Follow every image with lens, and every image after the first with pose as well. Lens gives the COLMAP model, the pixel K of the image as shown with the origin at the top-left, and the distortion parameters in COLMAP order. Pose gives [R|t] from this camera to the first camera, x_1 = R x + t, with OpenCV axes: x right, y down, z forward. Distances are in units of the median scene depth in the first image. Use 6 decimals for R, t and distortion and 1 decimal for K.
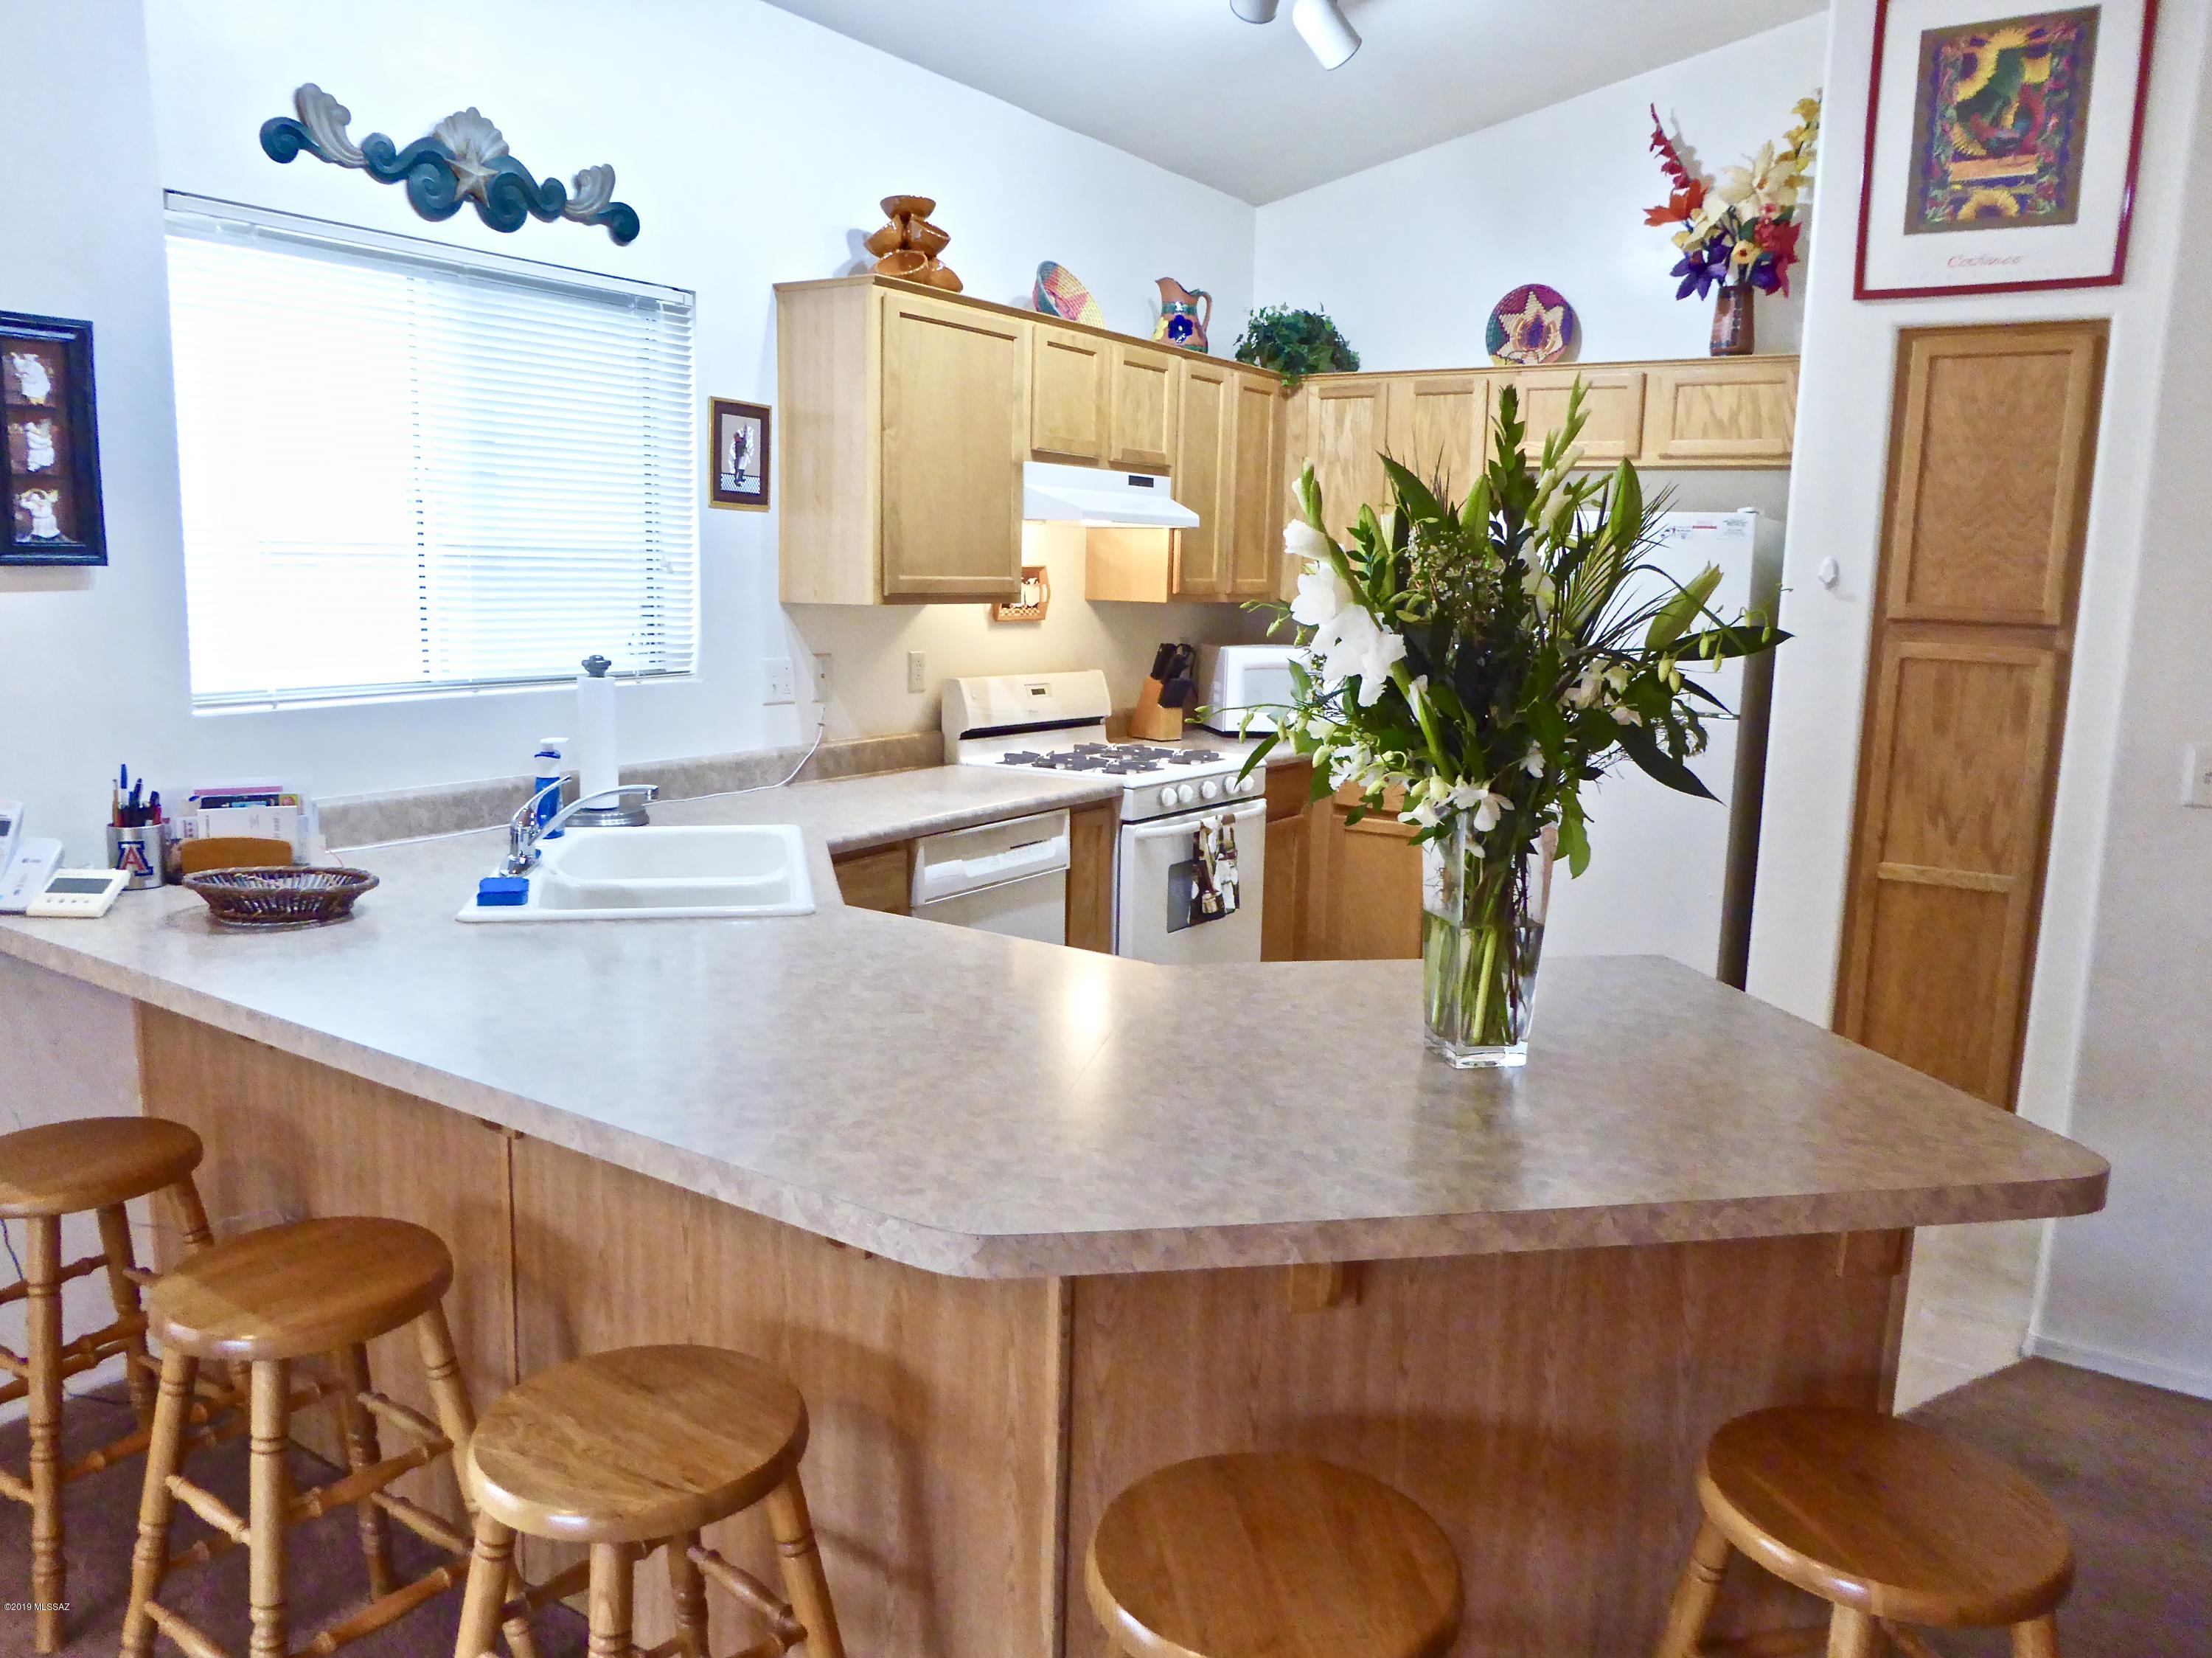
lens RADIAL K [[1649.0, 0, 1106.0], [0, 1649.0, 829.0], [0, 0, 1]] dist [-0.059747, 0.056015]
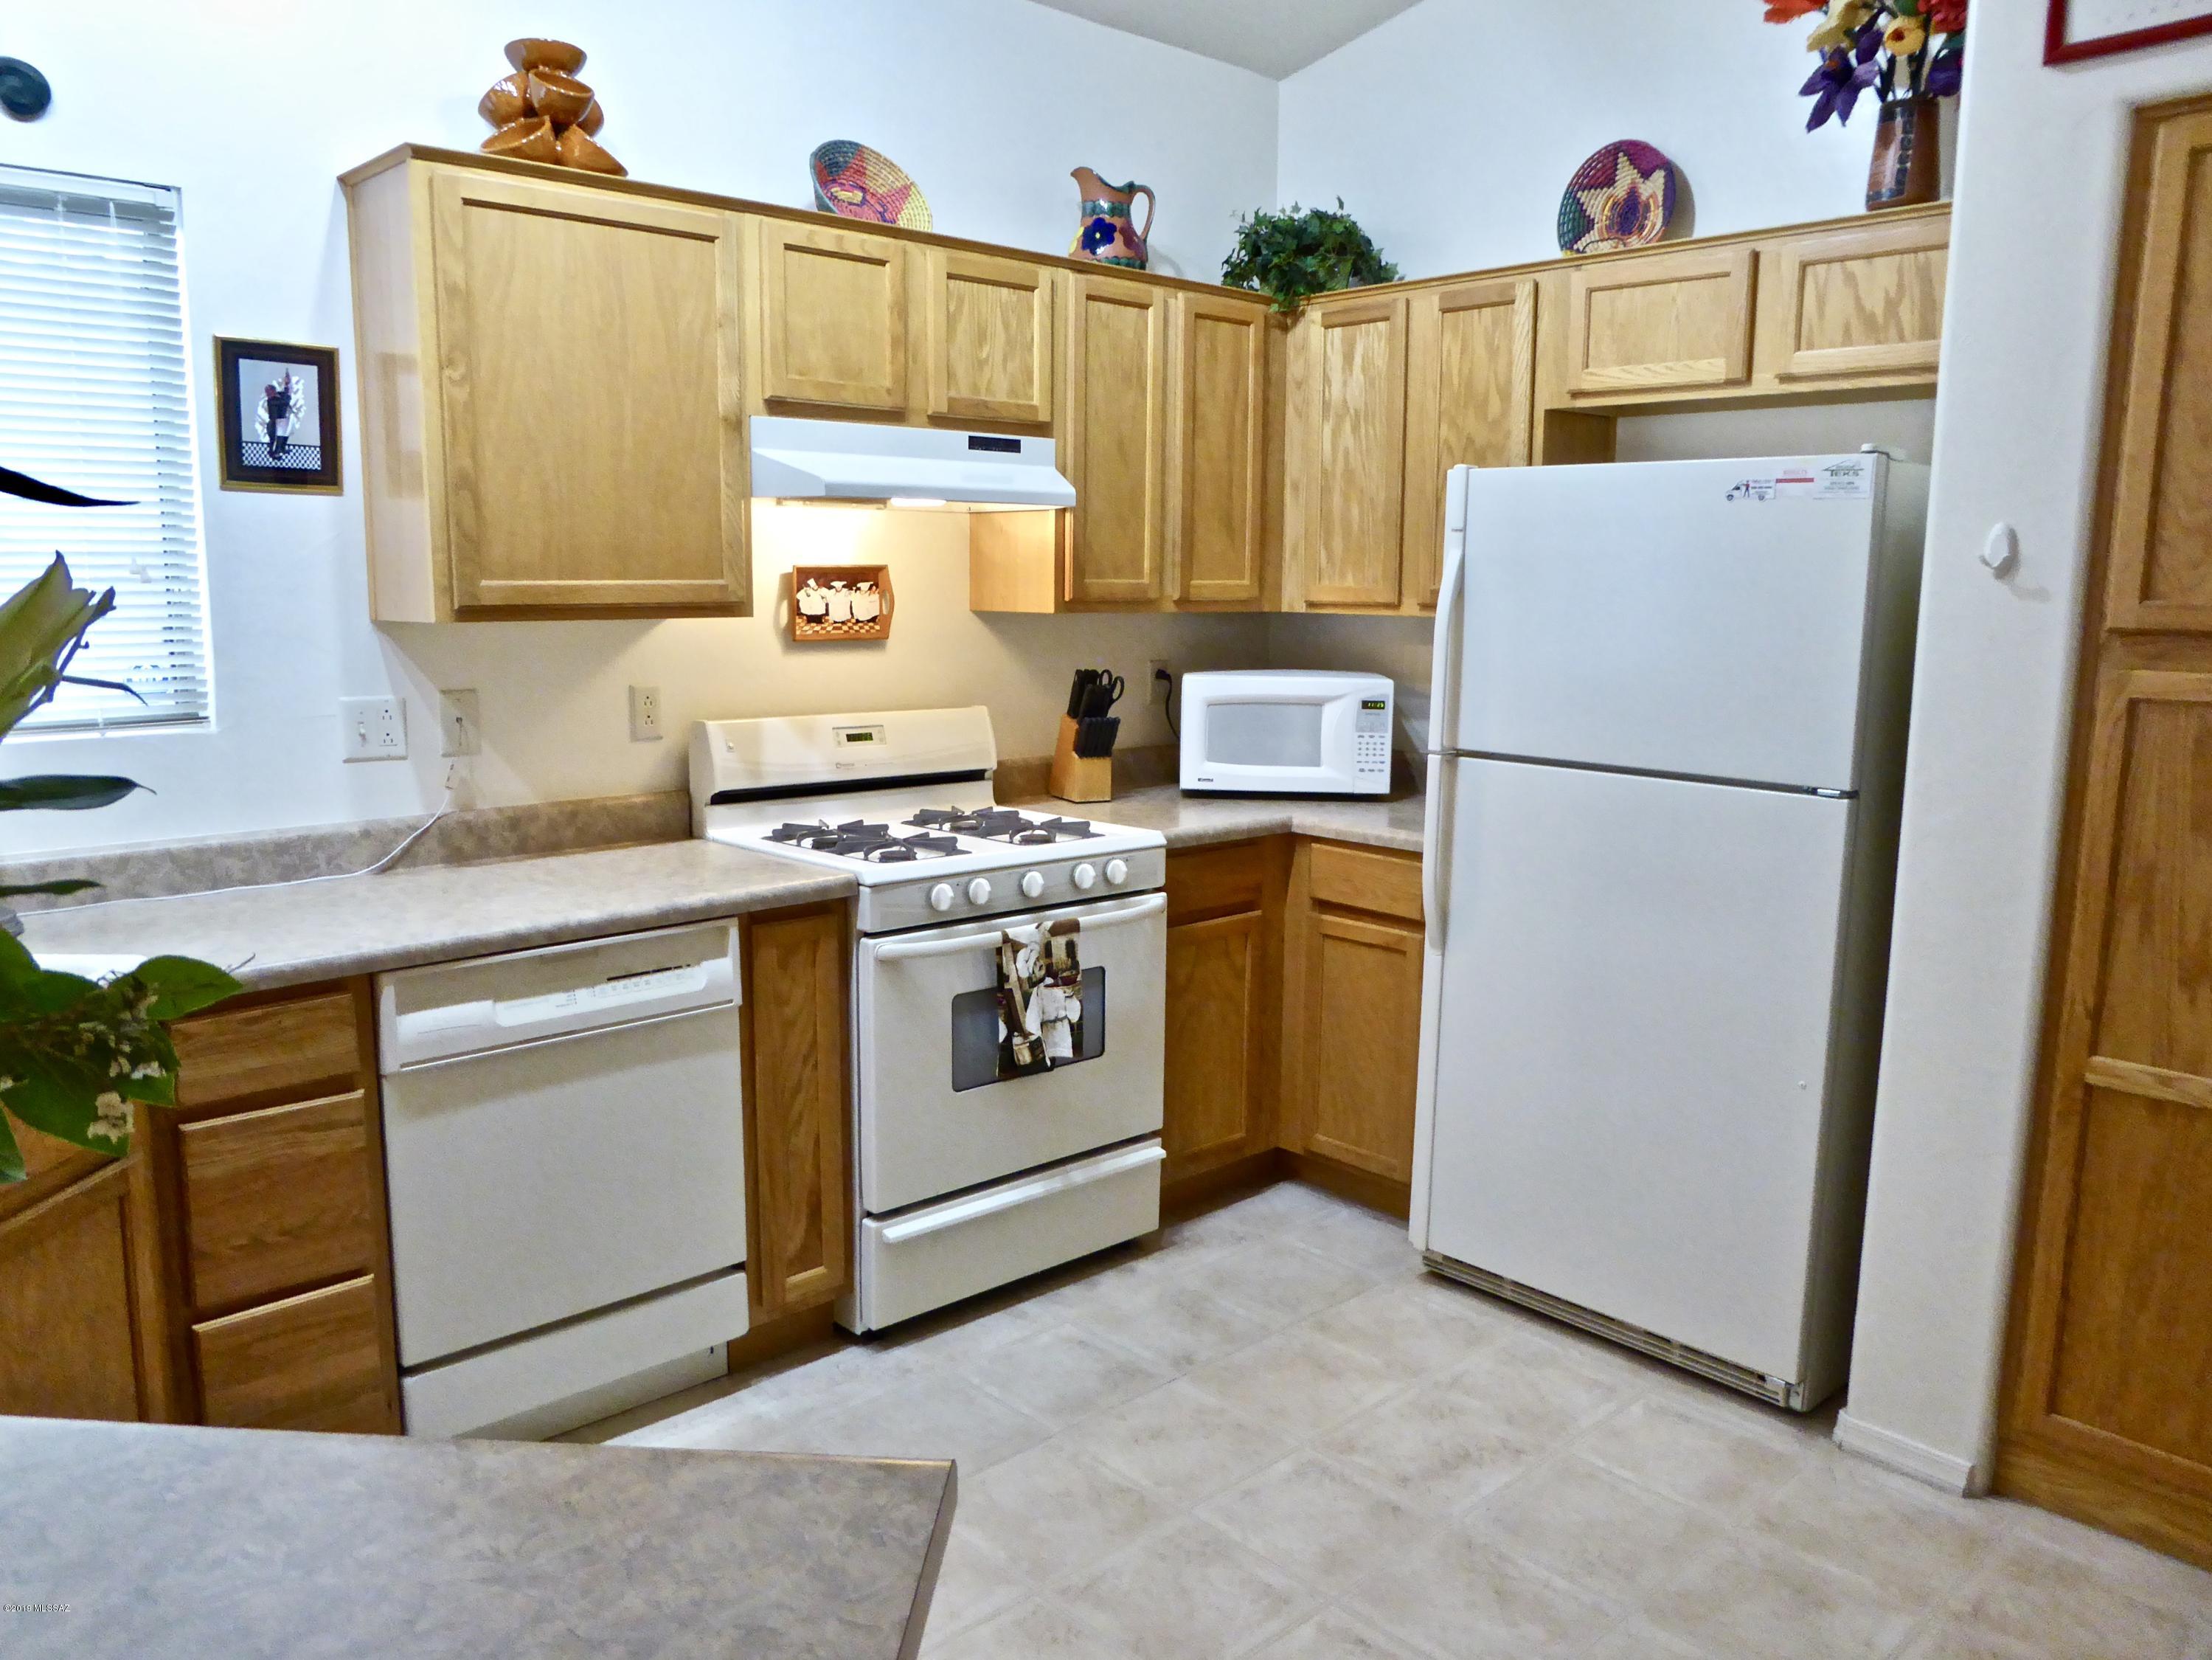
lens RADIAL K [[1615.4, 0, 1106.0], [0, 1615.4, 830.0], [0, 0, 1]] dist [-0.057290, 0.024889]
pose [[0.968453, 0.023313, -0.248103, 0.262038], [-0.024350, 0.999703, -0.001111, -0.047144], [0.248003, 0.007117, 0.968733, 0.357319]]
